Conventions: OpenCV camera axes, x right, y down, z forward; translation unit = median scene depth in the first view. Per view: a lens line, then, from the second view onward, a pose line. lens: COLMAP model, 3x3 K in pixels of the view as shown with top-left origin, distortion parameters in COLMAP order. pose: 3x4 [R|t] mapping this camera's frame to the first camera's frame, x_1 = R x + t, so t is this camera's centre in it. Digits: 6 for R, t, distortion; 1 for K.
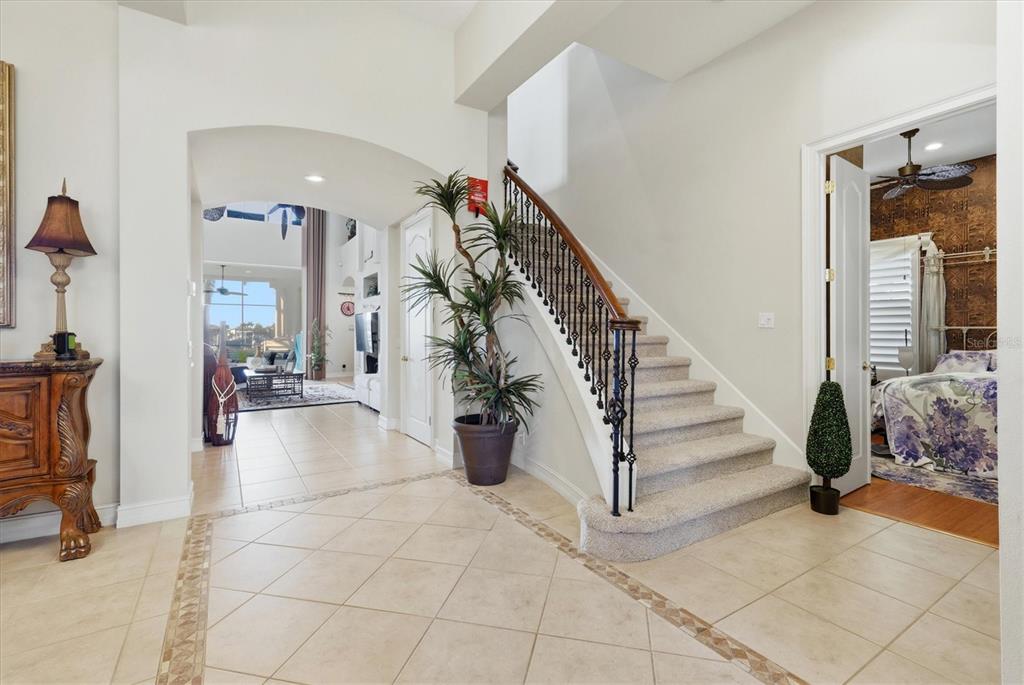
lens RADIAL K [[458.1, 0, 505.9], [0, 458.1, 335.0], [0, 0, 1]] dist [0.002565, -0.000229]
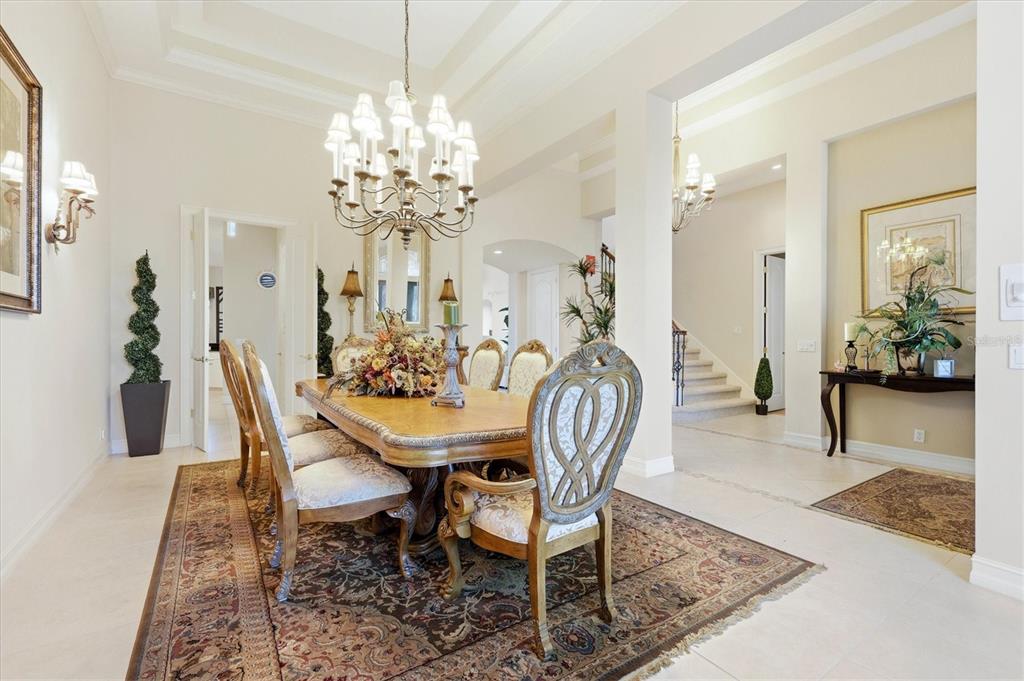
lens RADIAL K [[458.1, 0, 516.7], [0, 458.1, 341.5], [0, 0, 1]] dist [0.002565, -0.000229]
pose [[0.999191, 0.001291, 0.040201, -0.526209], [-0.001277, 0.999999, -0.000371, 0.021968], [-0.040202, 0.000319, 0.999192, -1.053805]]
